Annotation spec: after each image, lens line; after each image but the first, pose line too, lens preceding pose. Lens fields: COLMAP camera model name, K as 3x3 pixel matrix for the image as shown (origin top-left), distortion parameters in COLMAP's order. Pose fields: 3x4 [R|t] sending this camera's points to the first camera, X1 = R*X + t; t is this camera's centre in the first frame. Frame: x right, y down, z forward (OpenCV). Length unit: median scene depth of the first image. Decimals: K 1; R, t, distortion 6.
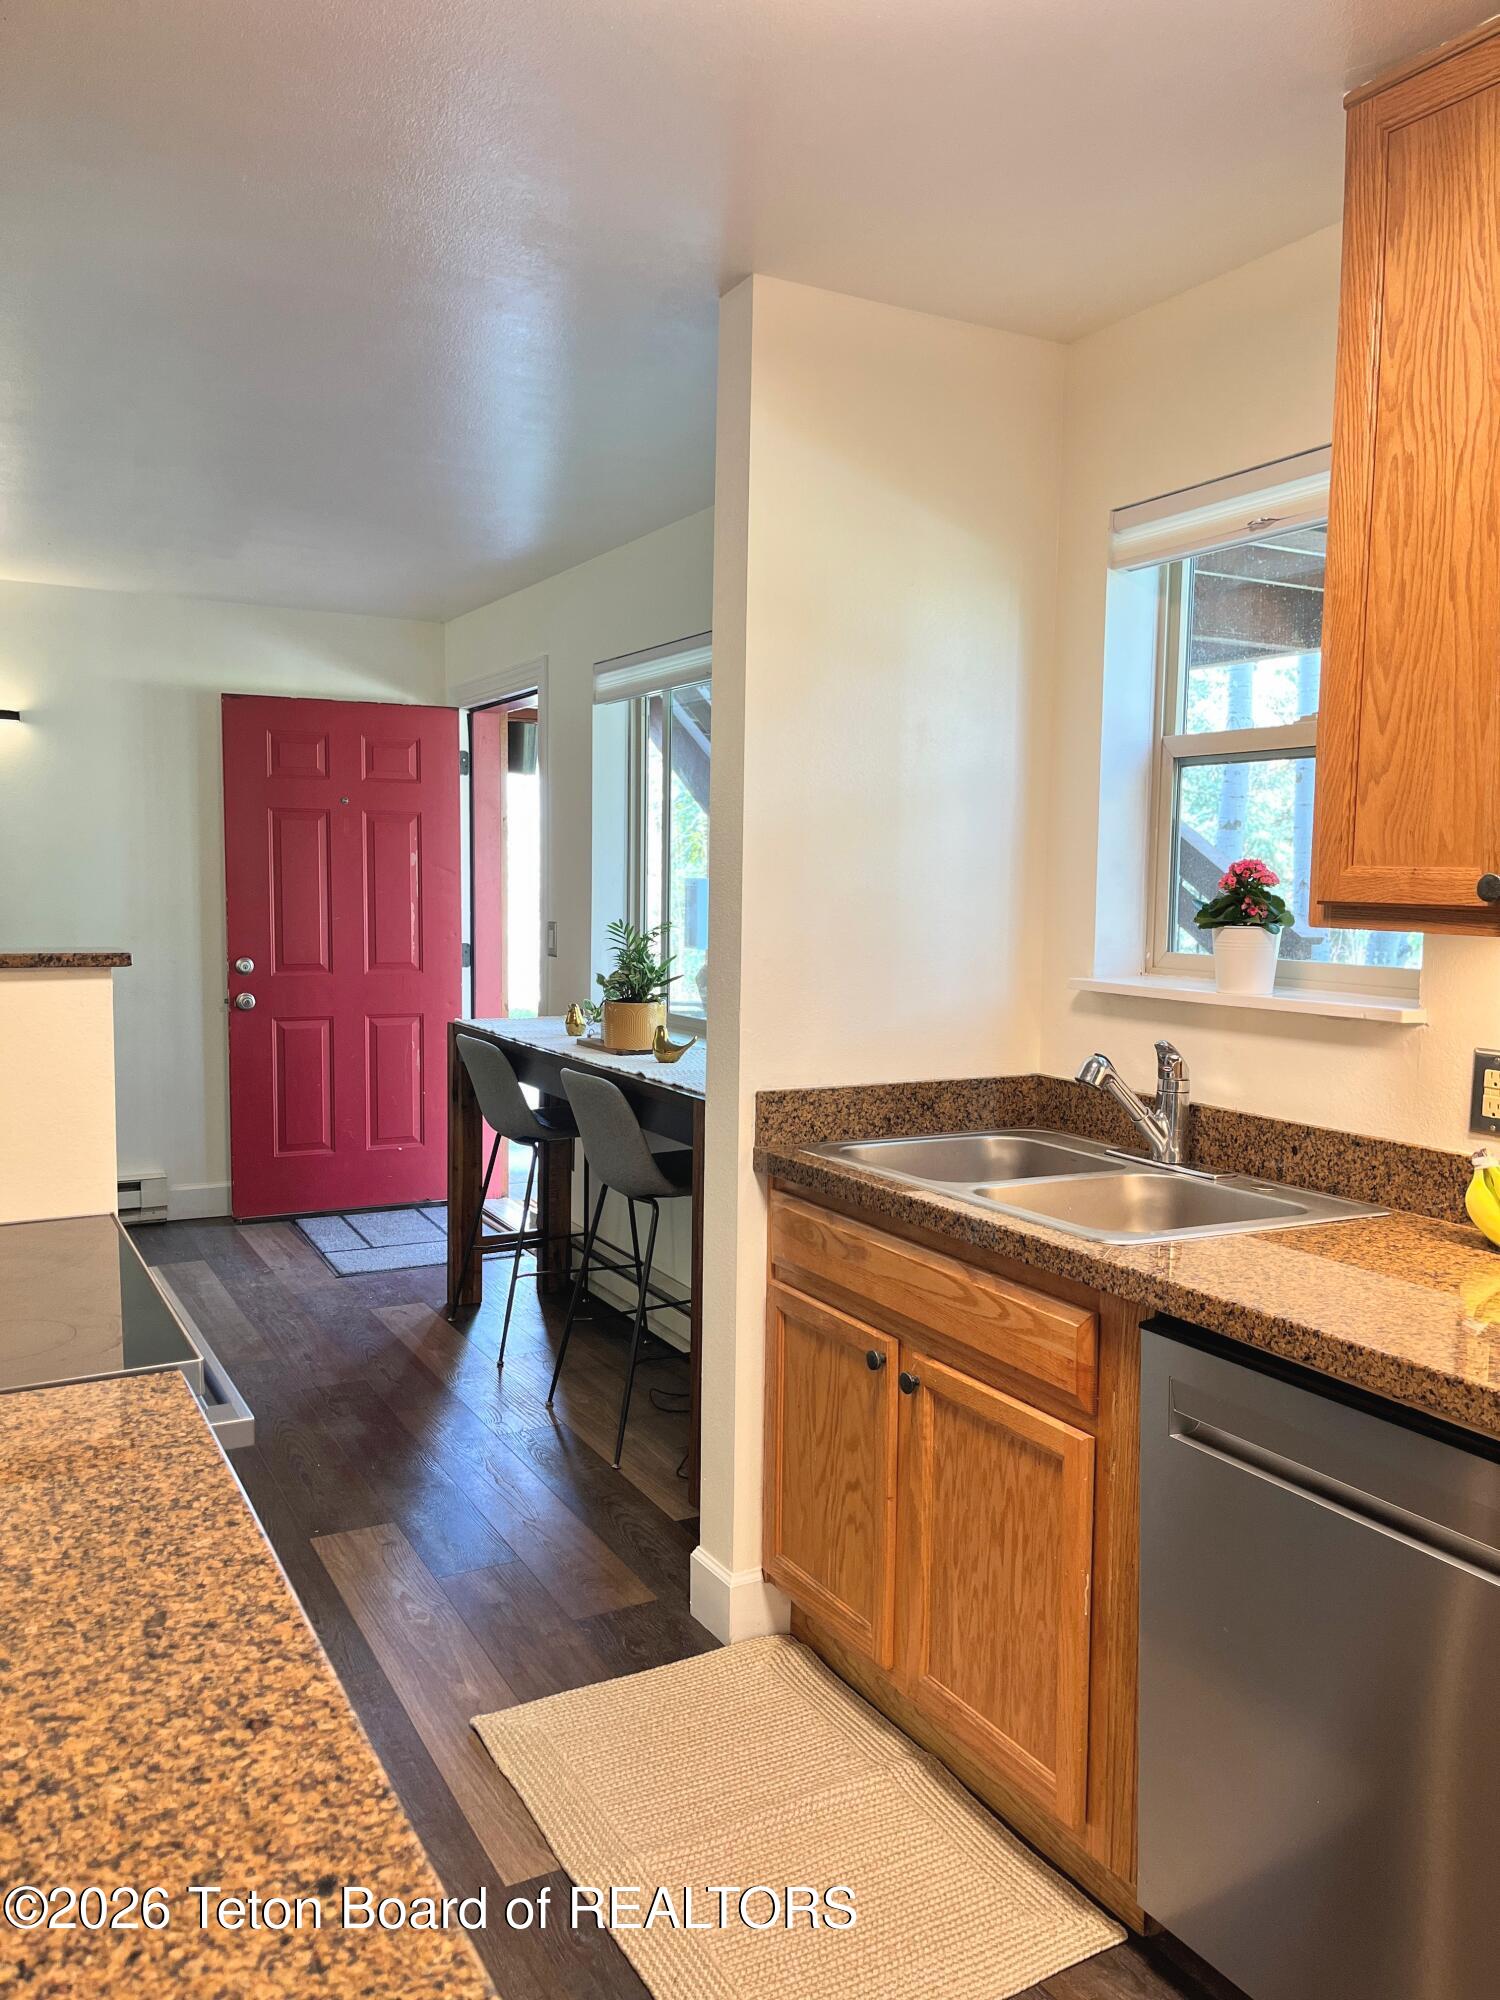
lens RADIAL K [[1499.2, 0, 746.1], [0, 1499.2, 1029.5], [0, 0, 1]] dist [0.056942, -0.103428]
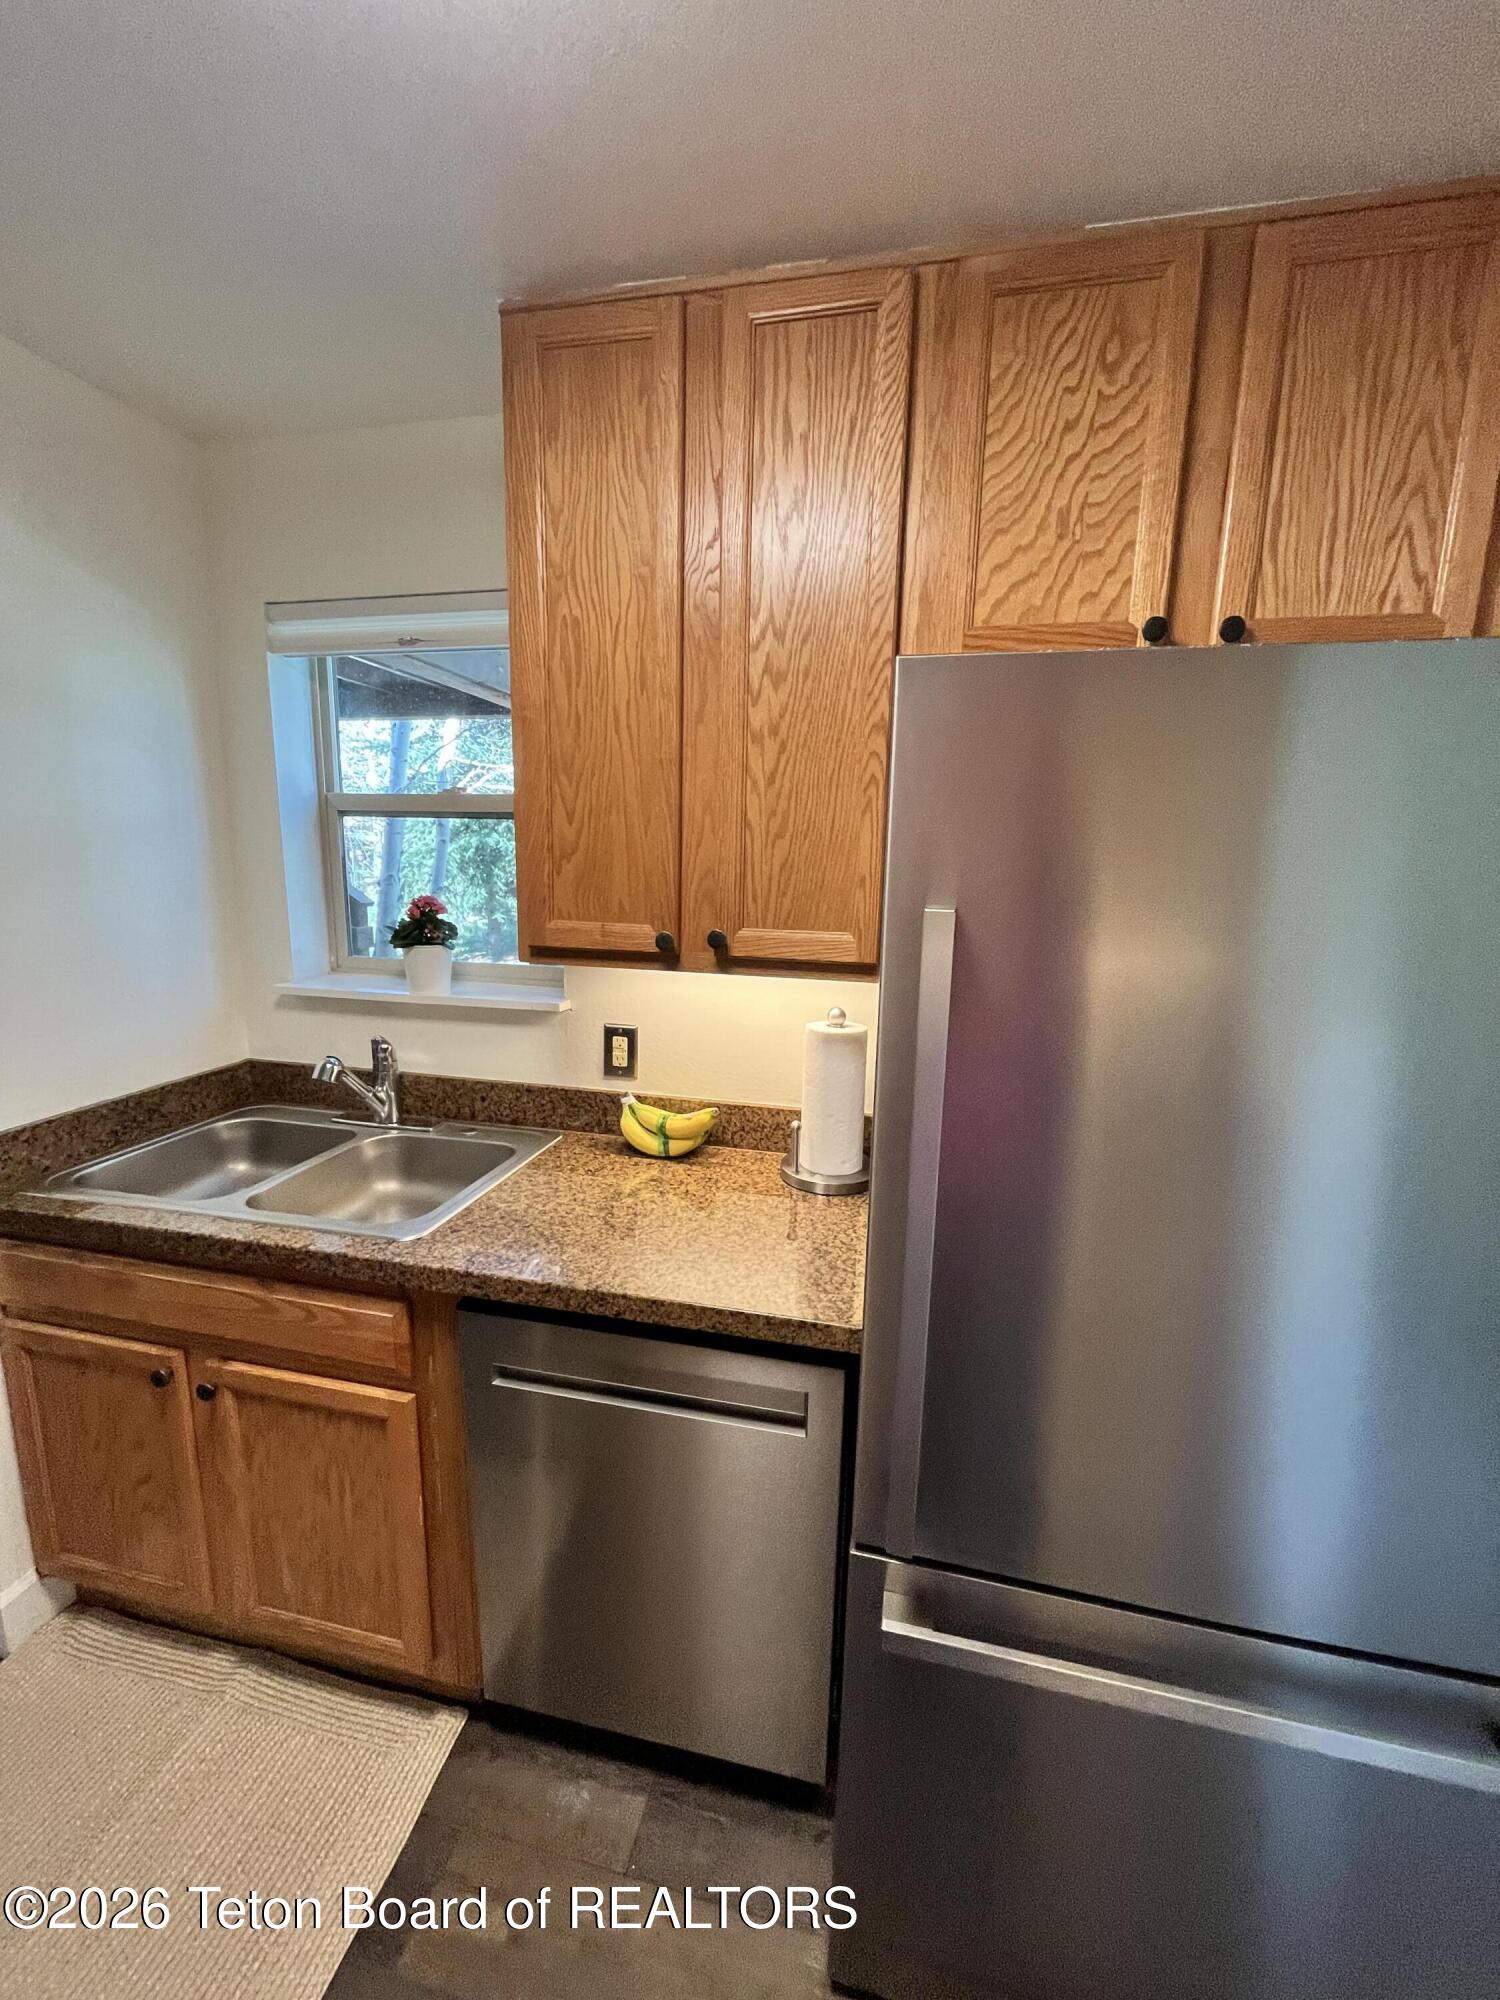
lens RADIAL K [[805.6, 0, 750.0], [0, 805.6, 1000.0], [0, 0, 1]] dist [-0.006598, -0.000423]
pose [[0.654918, -0.132420, 0.744008, -0.032542], [0.062174, 0.990632, 0.121586, -0.102094], [-0.753138, -0.033371, 0.657015, 0.340144]]
